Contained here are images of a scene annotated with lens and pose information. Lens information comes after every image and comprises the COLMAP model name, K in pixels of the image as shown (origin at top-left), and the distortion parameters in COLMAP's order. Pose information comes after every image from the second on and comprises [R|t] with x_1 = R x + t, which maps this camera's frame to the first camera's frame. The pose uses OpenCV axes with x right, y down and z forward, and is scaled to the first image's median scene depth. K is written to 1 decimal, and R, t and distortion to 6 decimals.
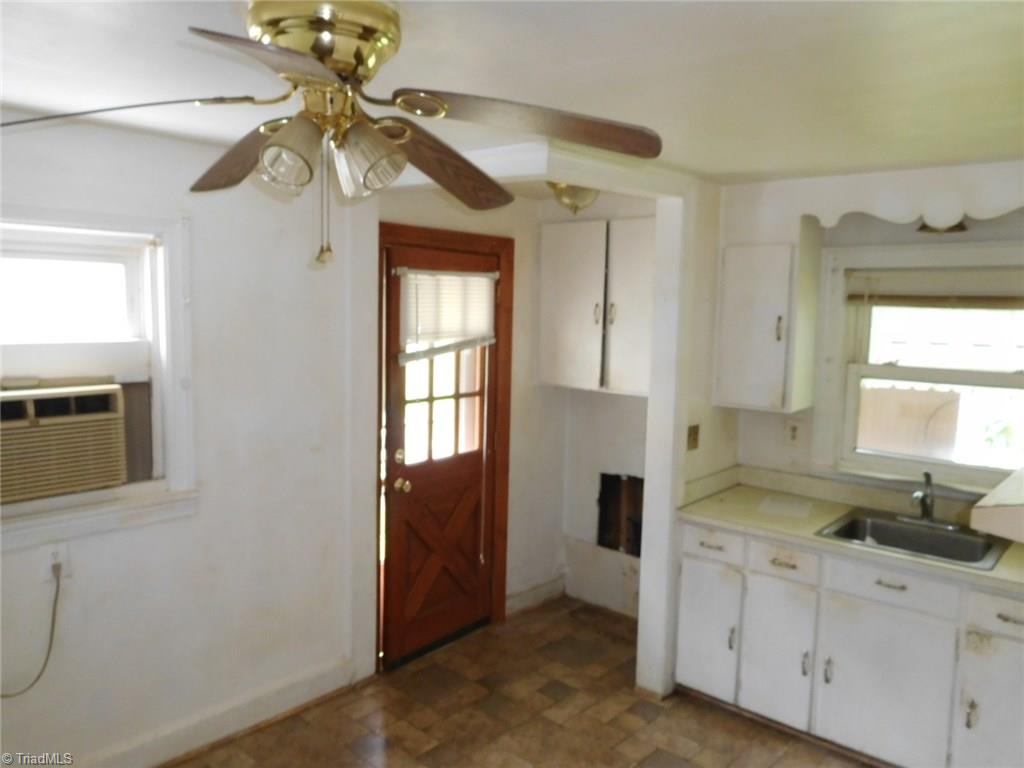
lens RADIAL K [[784.9, 0, 512.0], [0, 784.9, 384.0], [0, 0, 1]] dist [-0.009182, 0.057244]
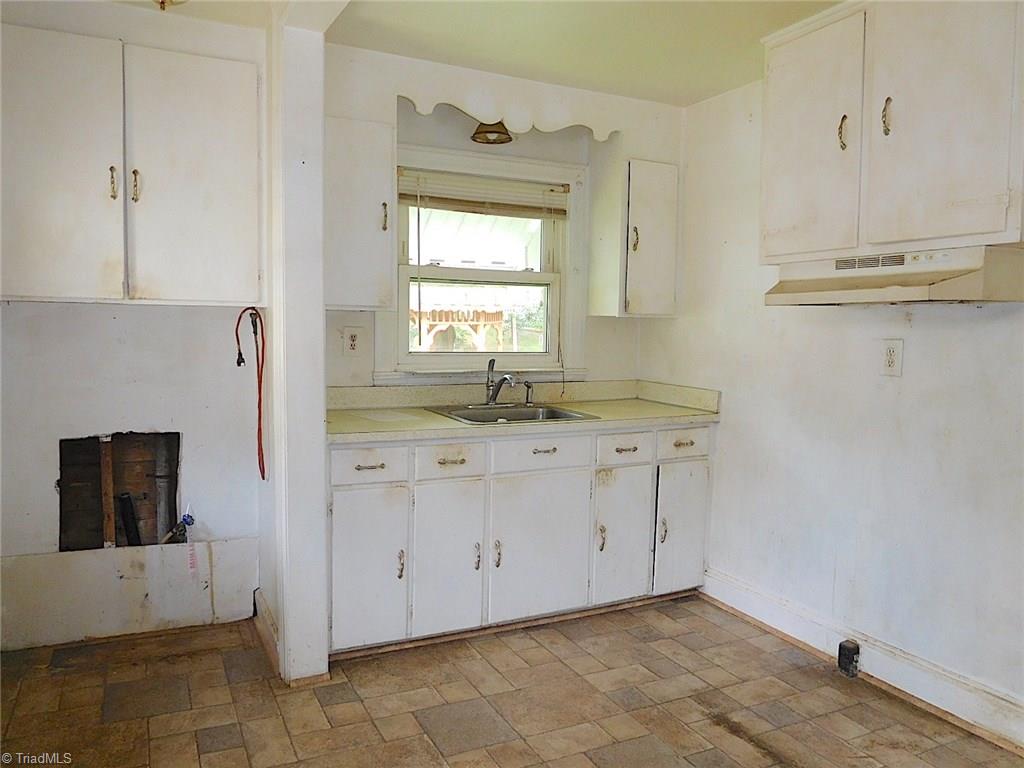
lens RADIAL K [[770.1, 0, 512.0], [0, 770.1, 384.0], [0, 0, 1]] dist [-0.021677, -0.002683]
pose [[0.373351, -0.081380, 0.924114, -0.438616], [0.086504, 0.994859, 0.052661, 0.087114], [-0.923648, 0.060279, 0.378471, 0.538284]]
